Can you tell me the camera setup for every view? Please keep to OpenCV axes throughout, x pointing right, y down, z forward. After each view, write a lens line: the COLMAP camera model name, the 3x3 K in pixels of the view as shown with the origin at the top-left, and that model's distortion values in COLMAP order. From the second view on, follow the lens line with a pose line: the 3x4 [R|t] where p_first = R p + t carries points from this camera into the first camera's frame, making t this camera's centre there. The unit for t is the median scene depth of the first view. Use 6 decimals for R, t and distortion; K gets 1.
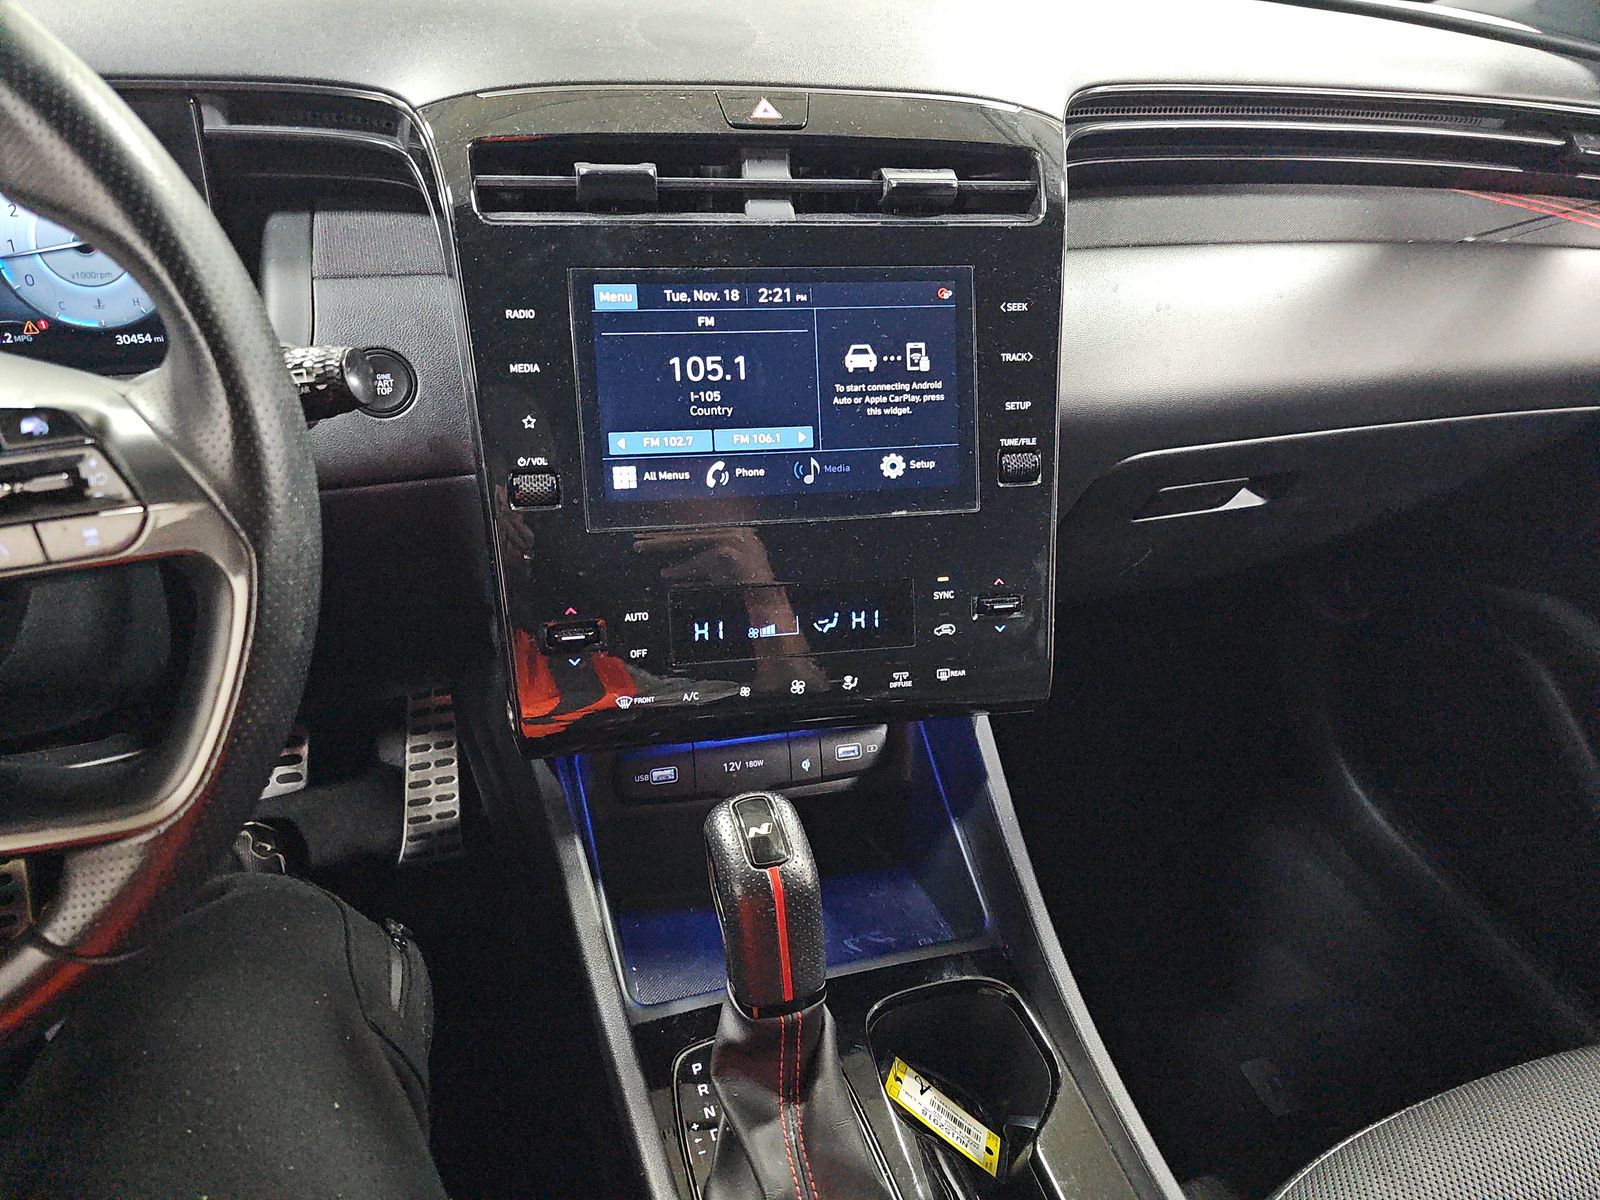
lens RADIAL K [[1078.4, 0, 800.0], [0, 1078.4, 600.0], [0, 0, 1]] dist [0.002302, 0.000076]
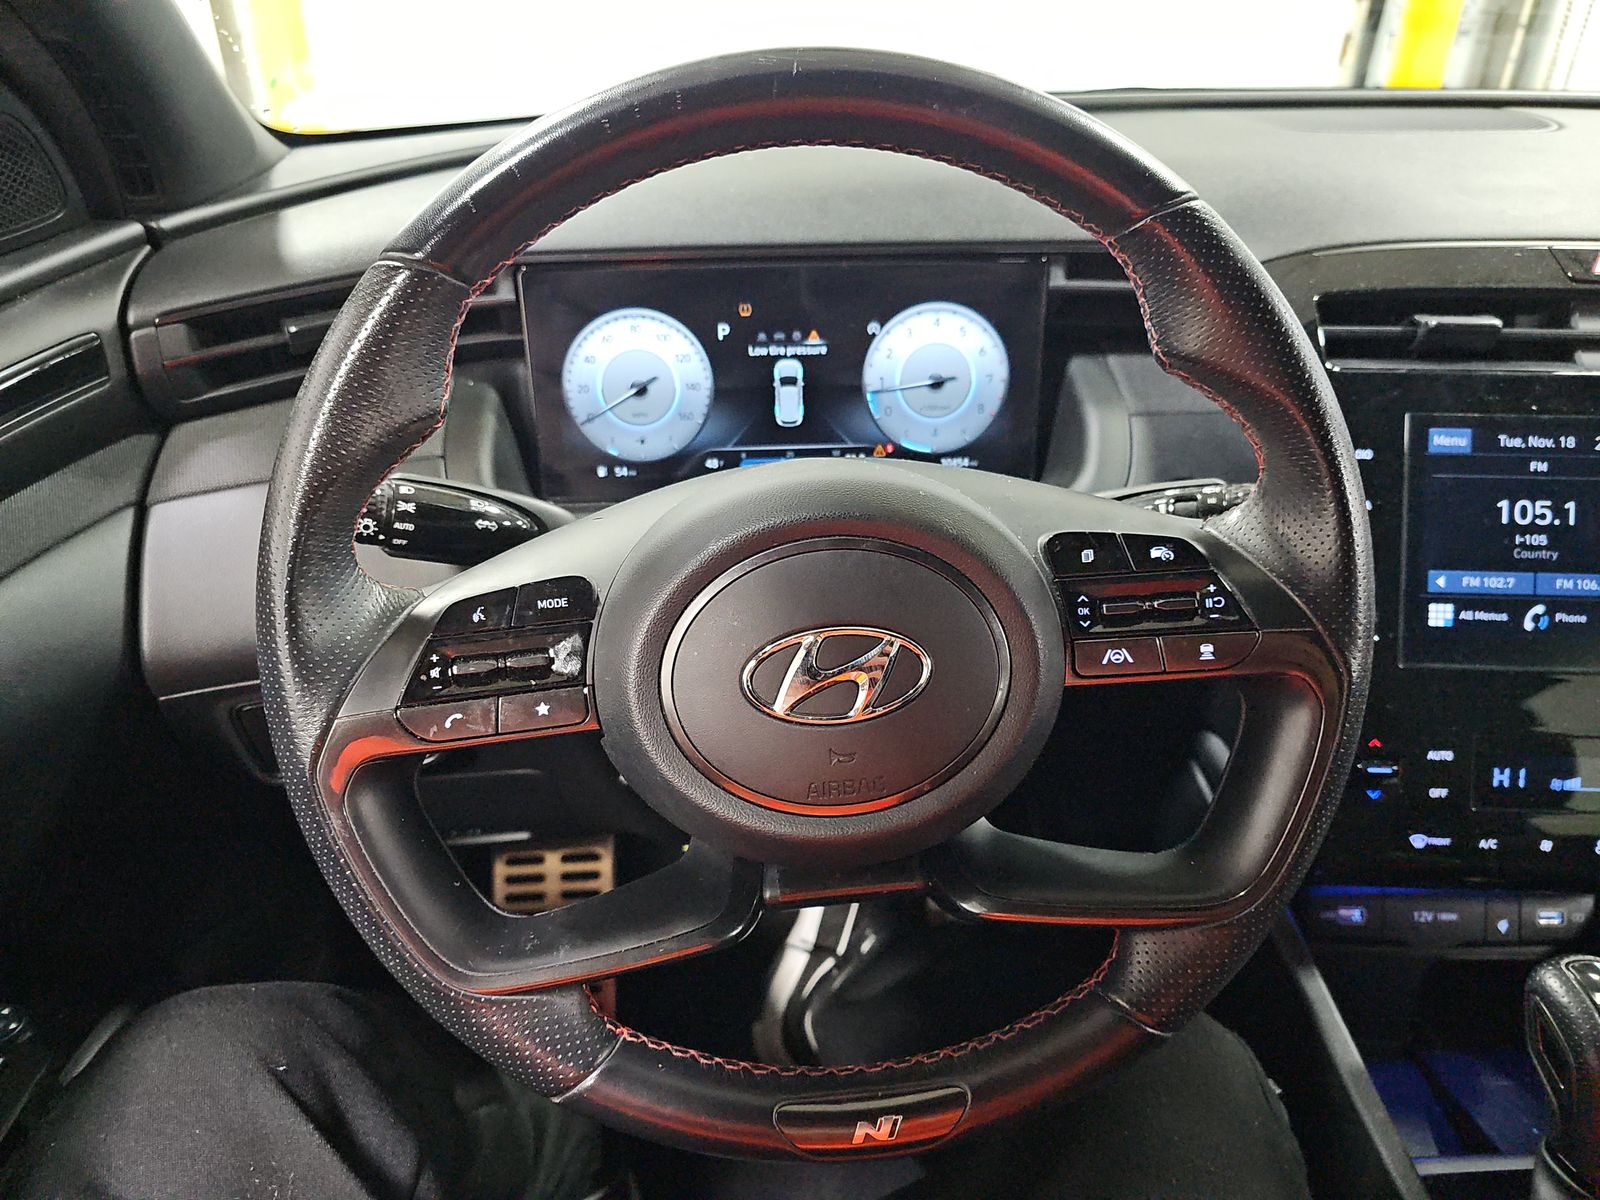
lens RADIAL K [[1068.6, 0, 799.1], [0, 1068.6, 614.6], [0, 0, 1]] dist [0.076361, -0.076581]
pose [[0.972271, 0.072128, -0.222455, -0.520121], [-0.094924, 0.991081, -0.093531, 0.039050], [0.213724, 0.112054, 0.970446, -0.118632]]
